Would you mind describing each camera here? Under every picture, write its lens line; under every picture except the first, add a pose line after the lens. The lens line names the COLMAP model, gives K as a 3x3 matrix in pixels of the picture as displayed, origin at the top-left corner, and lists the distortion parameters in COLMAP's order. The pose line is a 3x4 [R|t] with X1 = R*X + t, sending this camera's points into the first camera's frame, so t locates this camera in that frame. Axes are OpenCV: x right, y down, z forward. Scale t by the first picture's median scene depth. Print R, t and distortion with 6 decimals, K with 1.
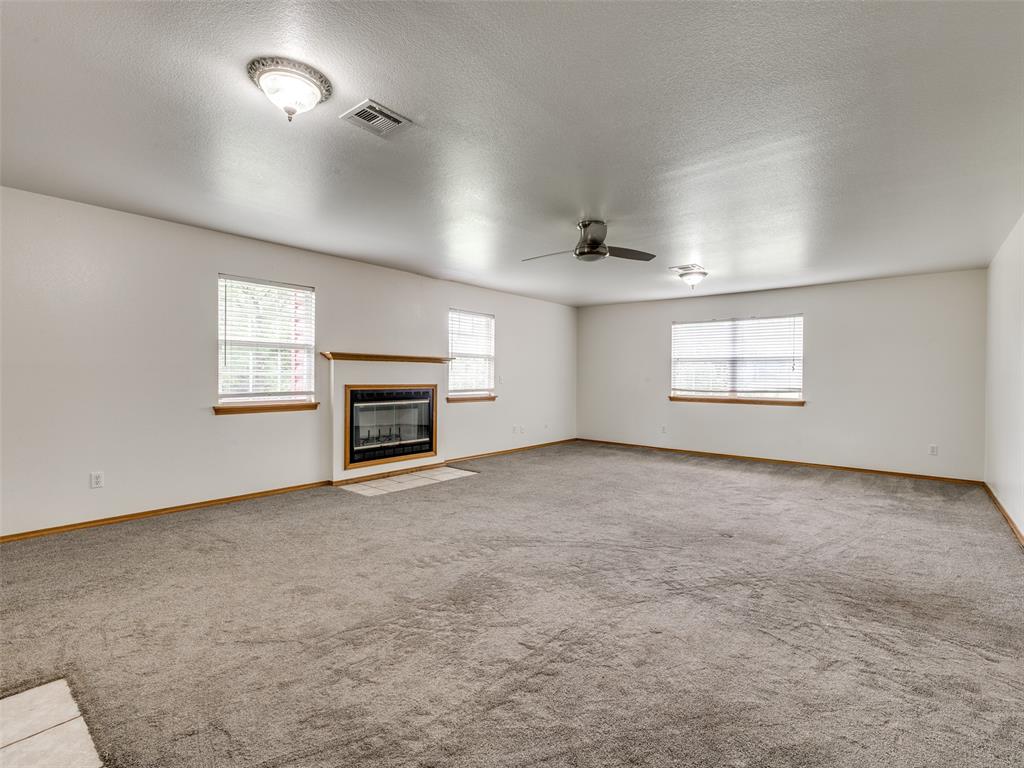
lens RADIAL K [[478.7, 0, 513.7], [0, 478.7, 375.5], [0, 0, 1]] dist [0.000486, -0.001428]
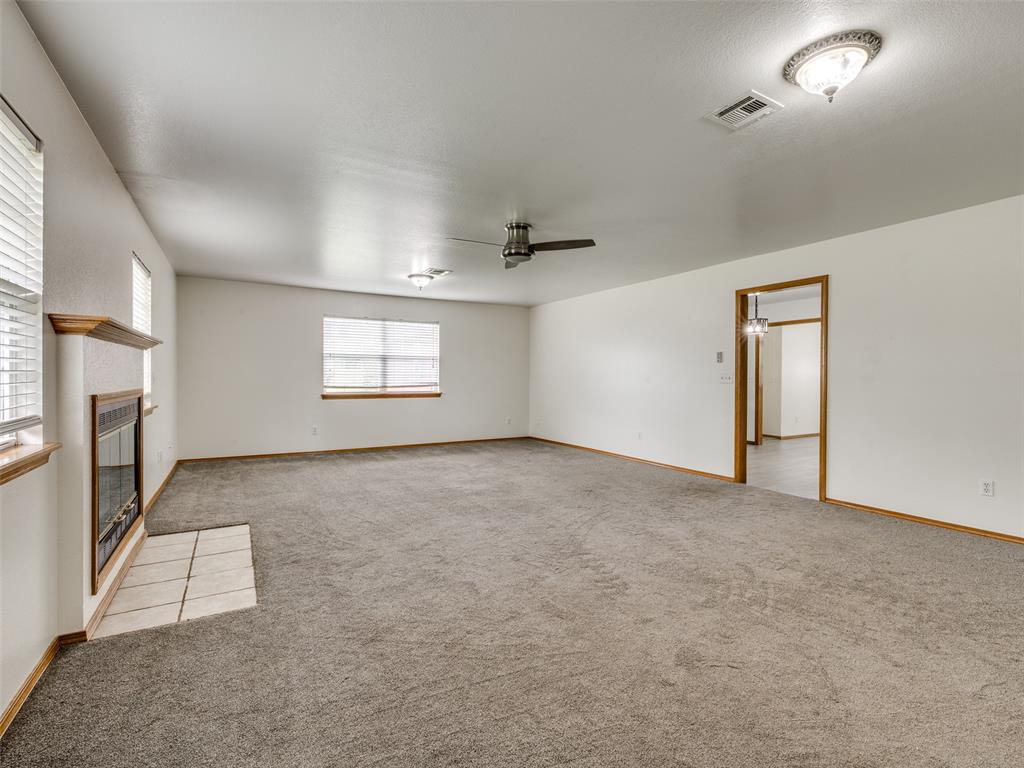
lens RADIAL K [[478.7, 0, 511.7], [0, 478.7, 379.0], [0, 0, 1]] dist [0.000486, -0.001428]
pose [[0.346755, -0.013020, 0.937866, -0.486744], [-0.004662, 0.999867, 0.015605, -0.002749], [-0.937944, -0.009783, 0.346648, 0.394426]]
